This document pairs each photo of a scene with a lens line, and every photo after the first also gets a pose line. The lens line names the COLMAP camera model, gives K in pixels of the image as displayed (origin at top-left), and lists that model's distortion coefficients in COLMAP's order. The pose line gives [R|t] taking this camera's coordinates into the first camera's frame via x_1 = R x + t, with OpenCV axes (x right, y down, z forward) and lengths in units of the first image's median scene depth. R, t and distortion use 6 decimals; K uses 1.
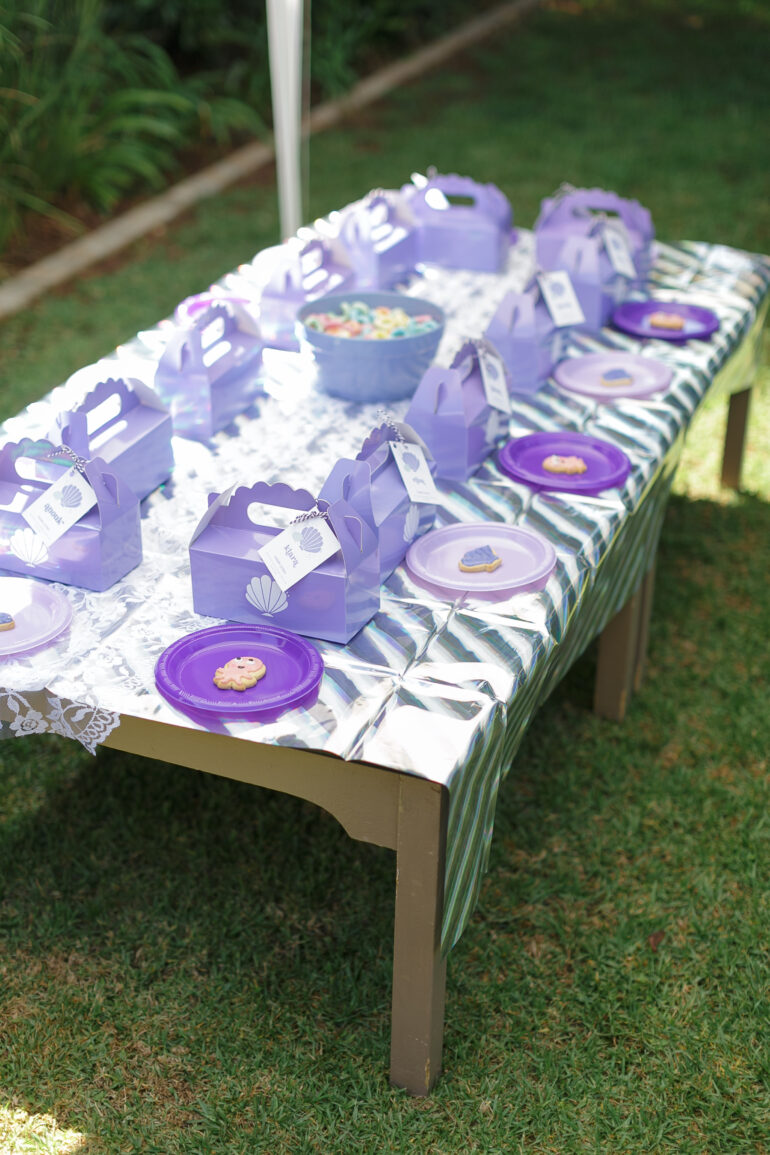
lens RADIAL K [[1730.4, 0, 385.0], [0, 1730.4, 577.5], [0, 0, 1]] dist [-0.027597, 0.041576]
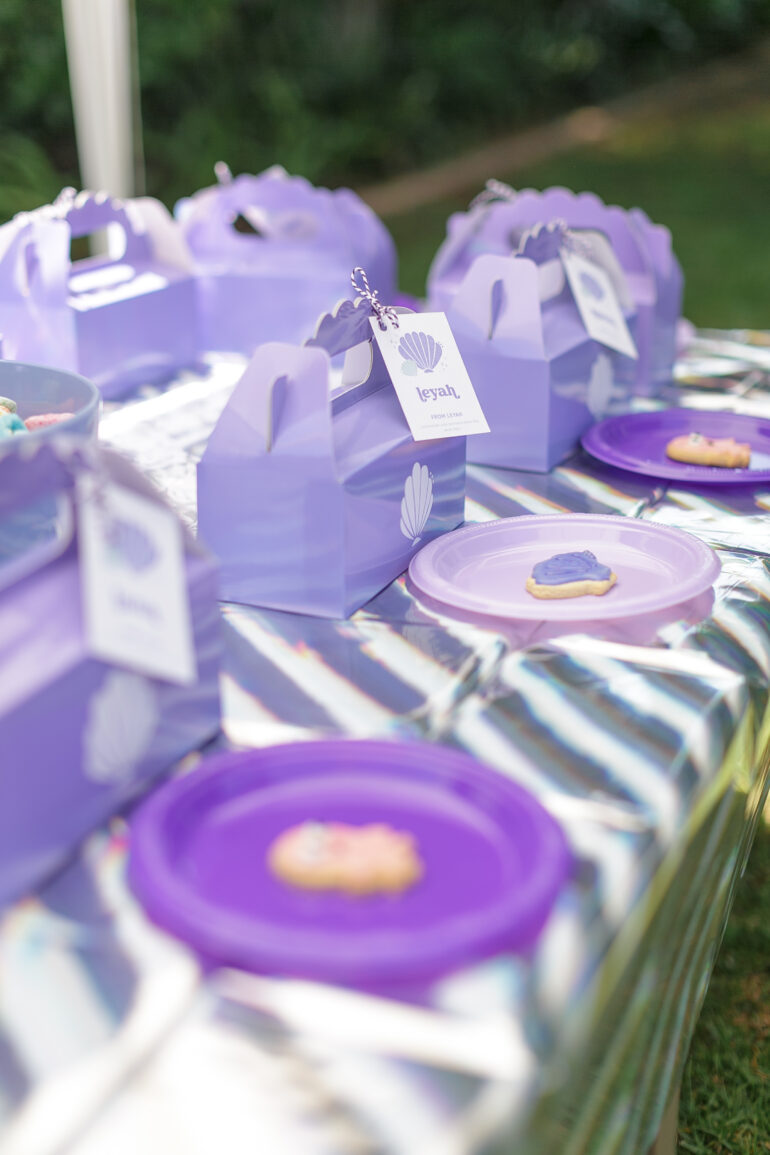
lens RADIAL K [[1730.4, 0, 385.0], [0, 1730.4, 577.5], [0, 0, 1]] dist [-0.027597, 0.041576]
pose [[0.999332, 0.004118, -0.036318, 0.102195], [-0.008632, 0.992116, -0.125022, -0.064223], [0.035516, 0.125252, 0.991489, 0.594403]]
